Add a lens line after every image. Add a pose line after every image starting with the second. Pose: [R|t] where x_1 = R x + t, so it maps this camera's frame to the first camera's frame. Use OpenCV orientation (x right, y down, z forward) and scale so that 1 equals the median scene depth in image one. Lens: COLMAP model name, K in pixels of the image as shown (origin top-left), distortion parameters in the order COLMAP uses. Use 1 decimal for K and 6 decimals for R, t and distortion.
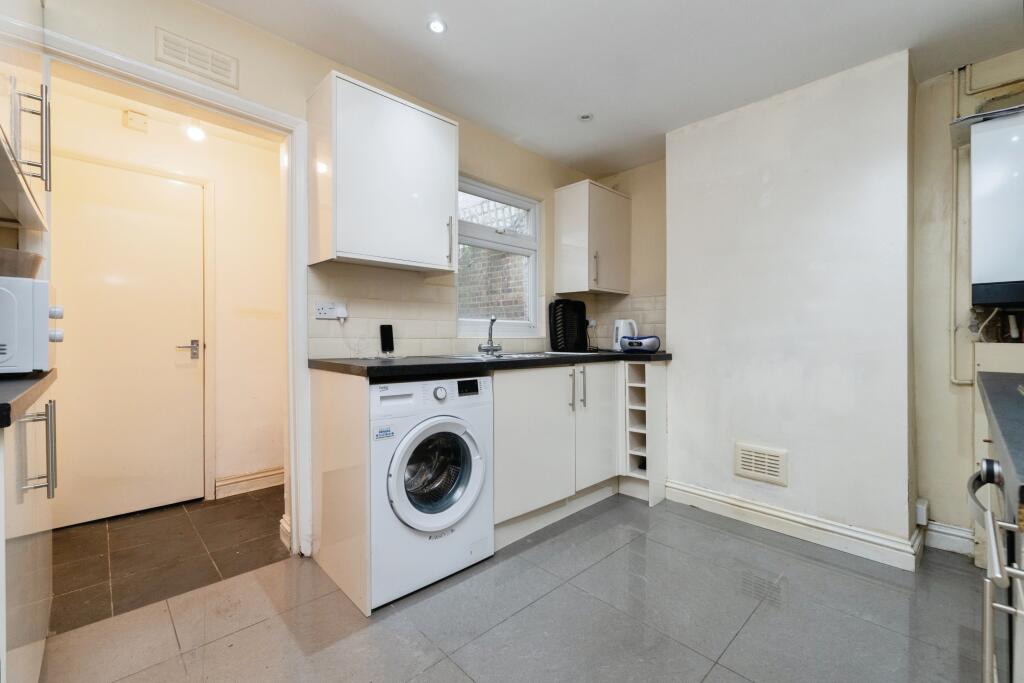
lens RADIAL K [[432.4, 0, 518.3], [0, 432.4, 341.1], [0, 0, 1]] dist [0.008726, -0.003883]
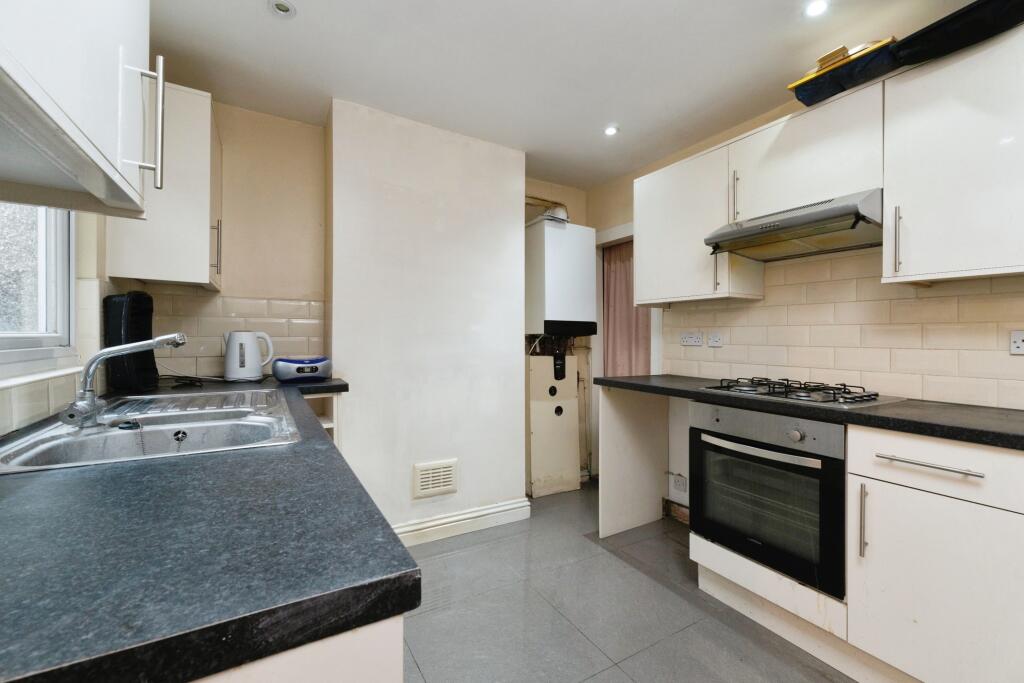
lens RADIAL K [[432.4, 0, 518.3], [0, 432.4, 341.1], [0, 0, 1]] dist [0.008726, -0.003883]
pose [[0.231347, -0.006334, 0.972851, -0.401796], [-0.002208, 0.999973, 0.007036, -0.053537], [-0.972869, -0.003776, 0.231327, 0.573068]]
